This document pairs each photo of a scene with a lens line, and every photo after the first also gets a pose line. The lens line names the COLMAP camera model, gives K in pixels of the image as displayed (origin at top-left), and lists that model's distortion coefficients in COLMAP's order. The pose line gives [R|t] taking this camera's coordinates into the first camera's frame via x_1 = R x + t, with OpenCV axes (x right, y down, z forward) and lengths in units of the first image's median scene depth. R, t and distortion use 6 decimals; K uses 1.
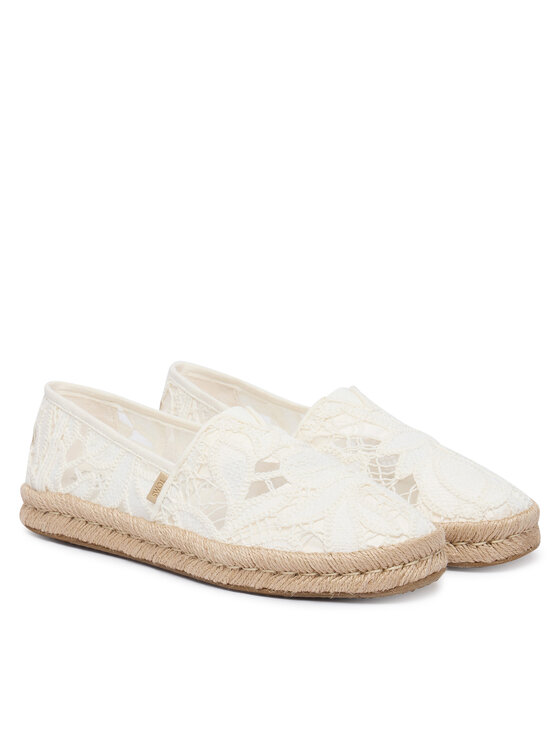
lens RADIAL K [[1776.1, 0, 280.0], [0, 1776.1, 373.0], [0, 0, 1]] dist [-0.013827, -0.045758]
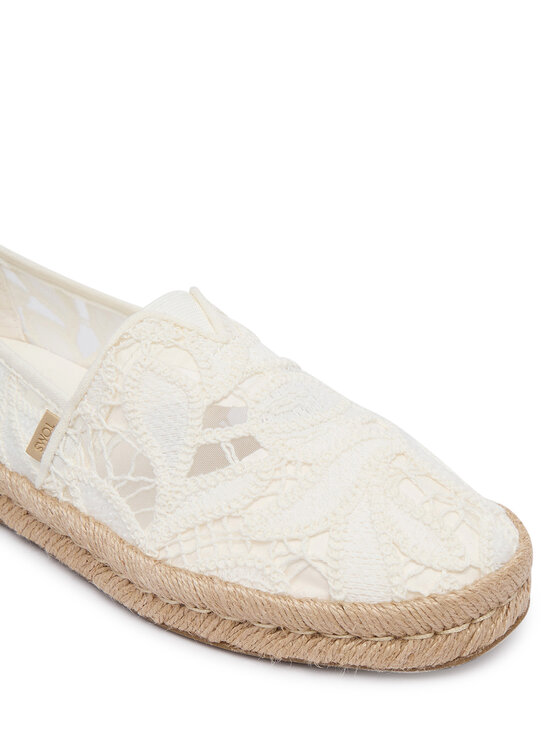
lens RADIAL K [[698.4, 0, 292.7], [0, 698.4, 372.4], [0, 0, 1]] dist [0.005197, 0.007172]
pose [[0.998330, -0.014140, 0.056016, 0.002229], [-0.007965, 0.926642, 0.375861, -0.045402], [-0.057221, -0.375679, 0.924982, 0.801436]]
